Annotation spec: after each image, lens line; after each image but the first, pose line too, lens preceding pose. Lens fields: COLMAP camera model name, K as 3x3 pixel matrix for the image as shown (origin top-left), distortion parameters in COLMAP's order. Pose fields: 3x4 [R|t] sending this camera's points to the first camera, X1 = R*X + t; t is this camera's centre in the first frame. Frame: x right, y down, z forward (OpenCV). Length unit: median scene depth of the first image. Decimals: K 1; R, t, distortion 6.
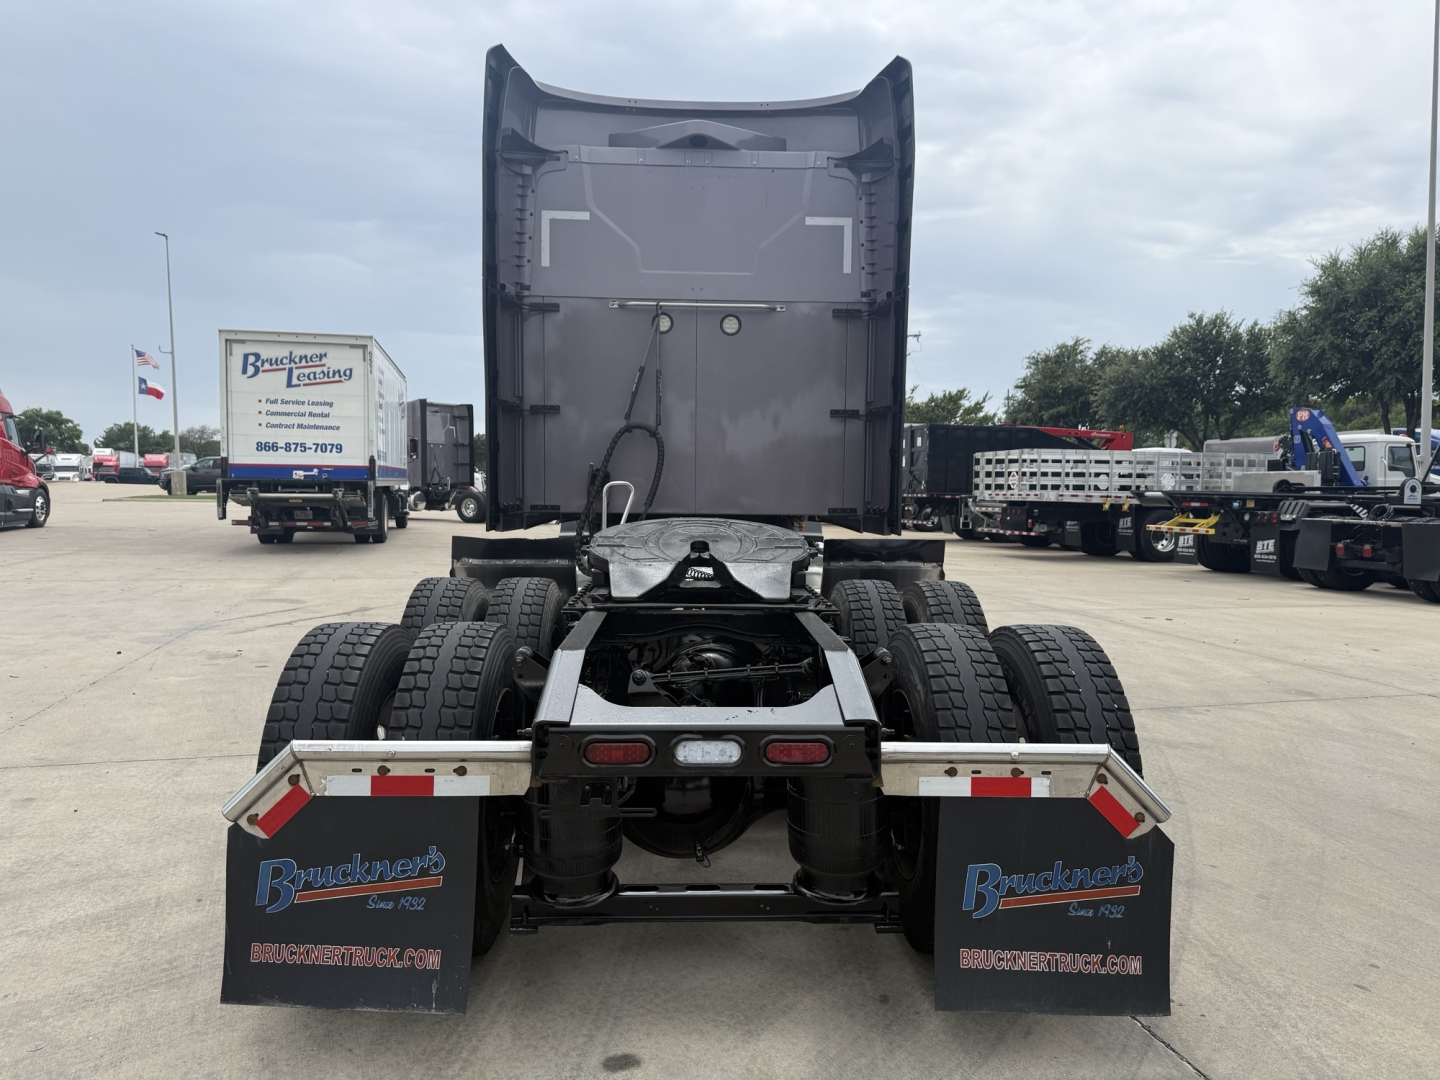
lens RADIAL K [[1001.7, 0, 720.0], [0, 1001.7, 540.0], [0, 0, 1]] dist [0.018311, -0.006460]
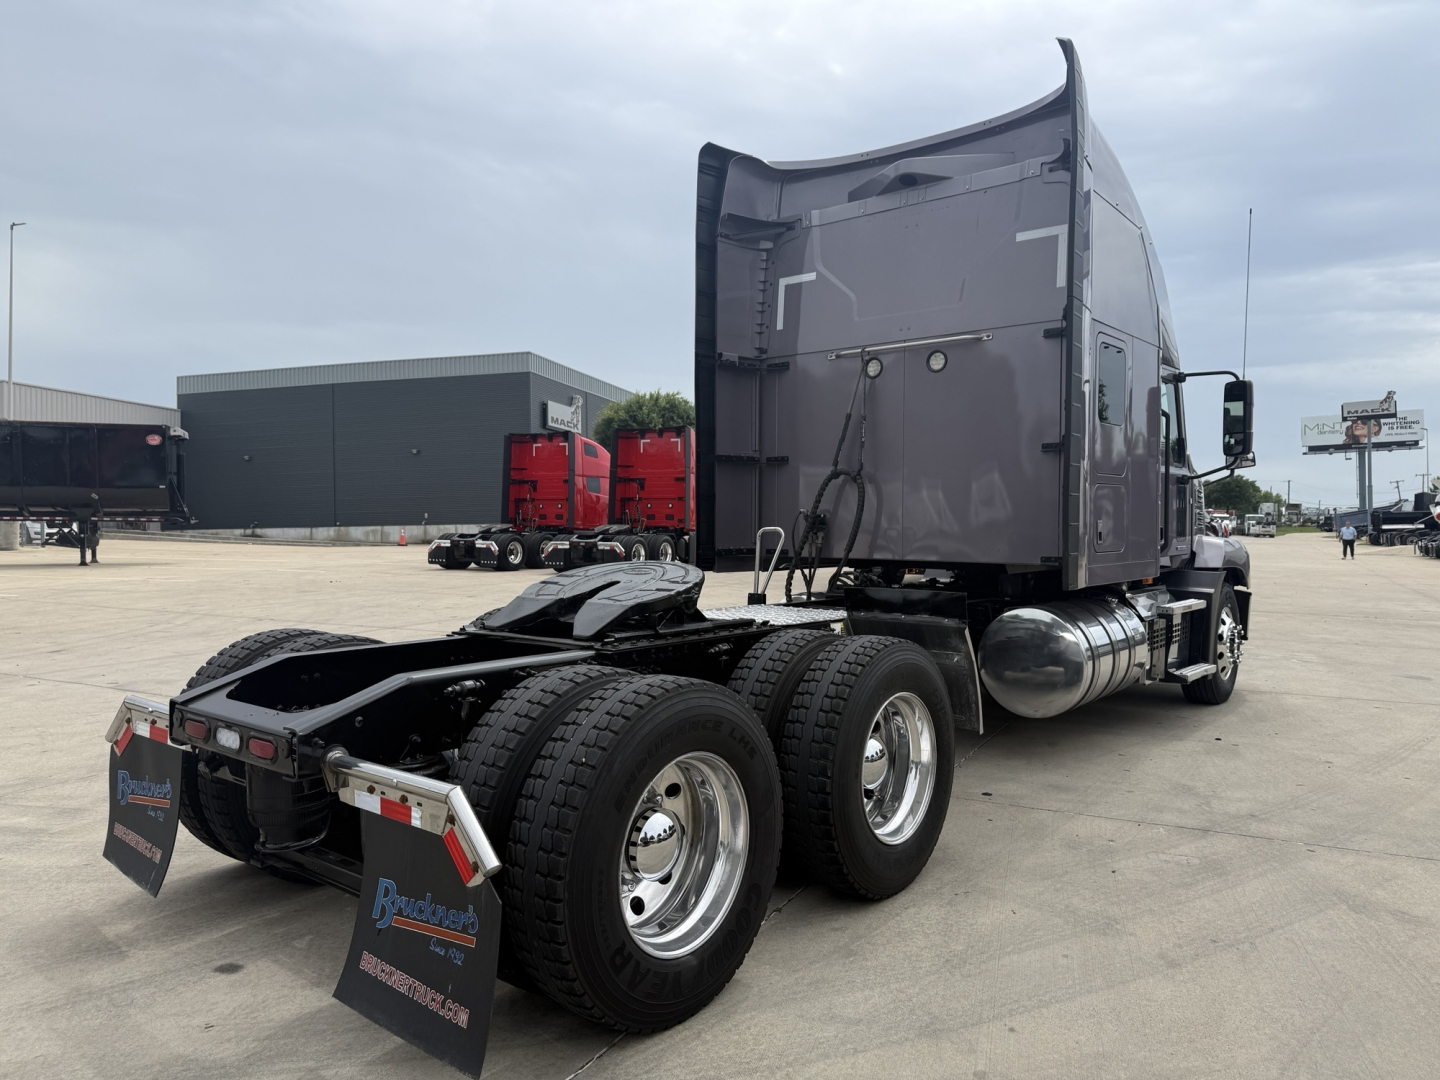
lens RADIAL K [[996.3, 0, 713.8], [0, 996.3, 540.7], [0, 0, 1]] dist [0.027205, -0.027068]
pose [[0.749403, 0.002557, -0.662109, 0.725745], [-0.031876, 0.998972, -0.032221, -0.011921], [0.661347, 0.045252, 0.748714, 0.236850]]
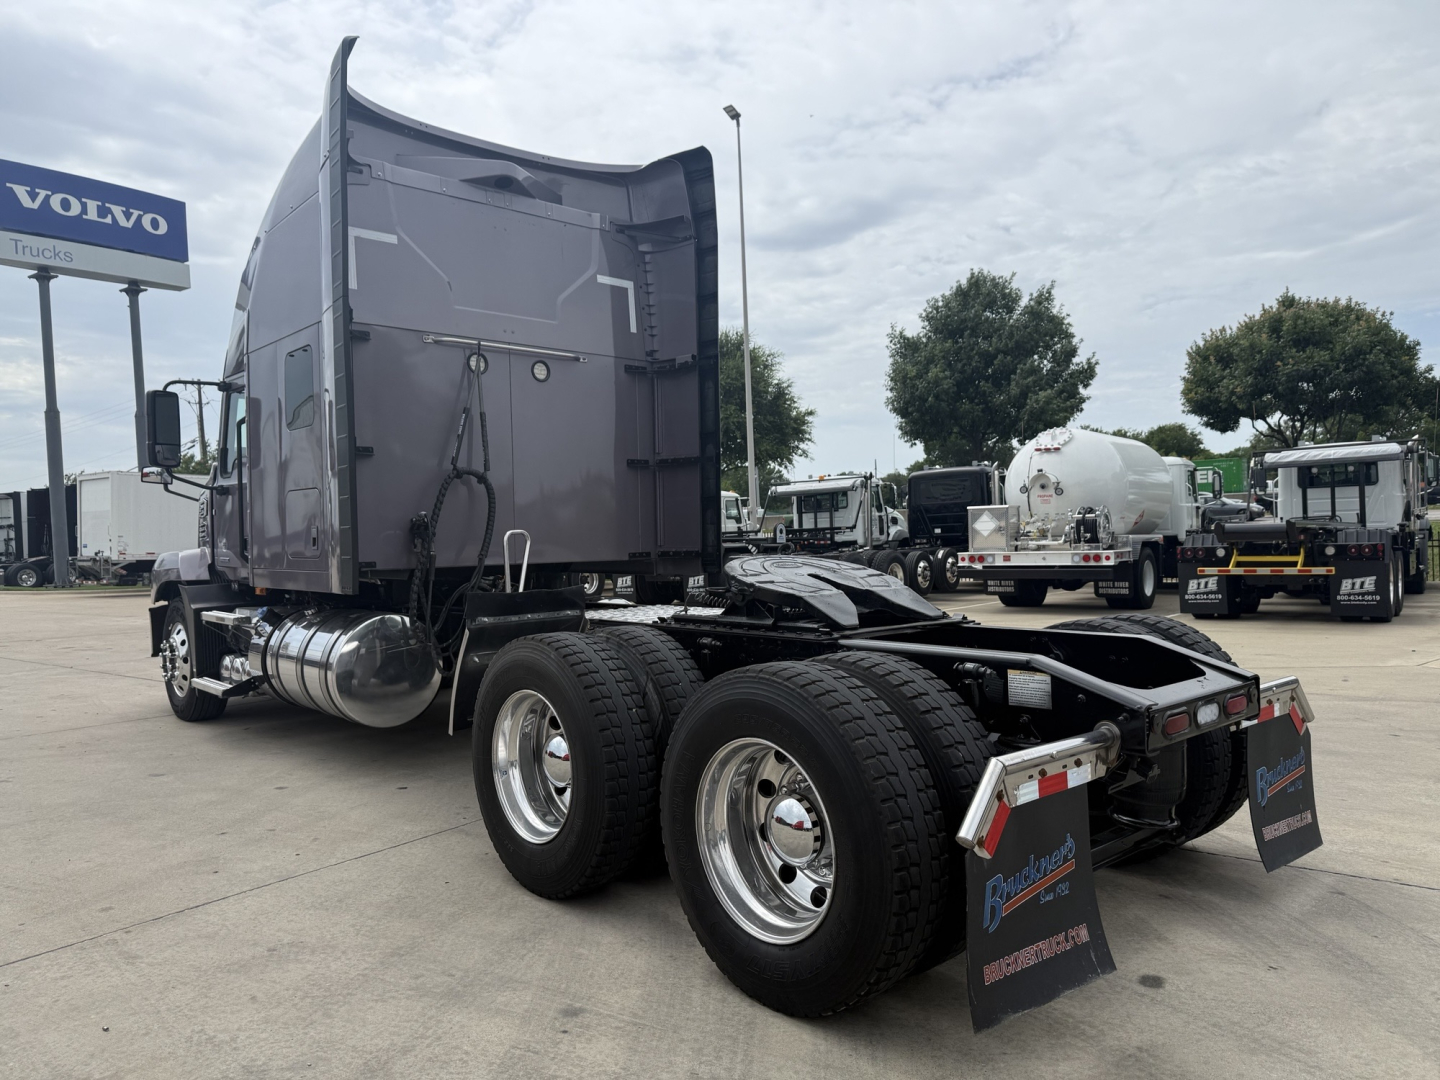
lens RADIAL K [[1001.7, 0, 720.0], [0, 1001.7, 540.0], [0, 0, 1]] dist [0.018311, -0.006460]
pose [[0.768706, -0.028144, 0.638982, -0.739416], [0.063839, 0.997419, -0.032868, -0.006931], [-0.636408, 0.066058, 0.768519, 0.205102]]
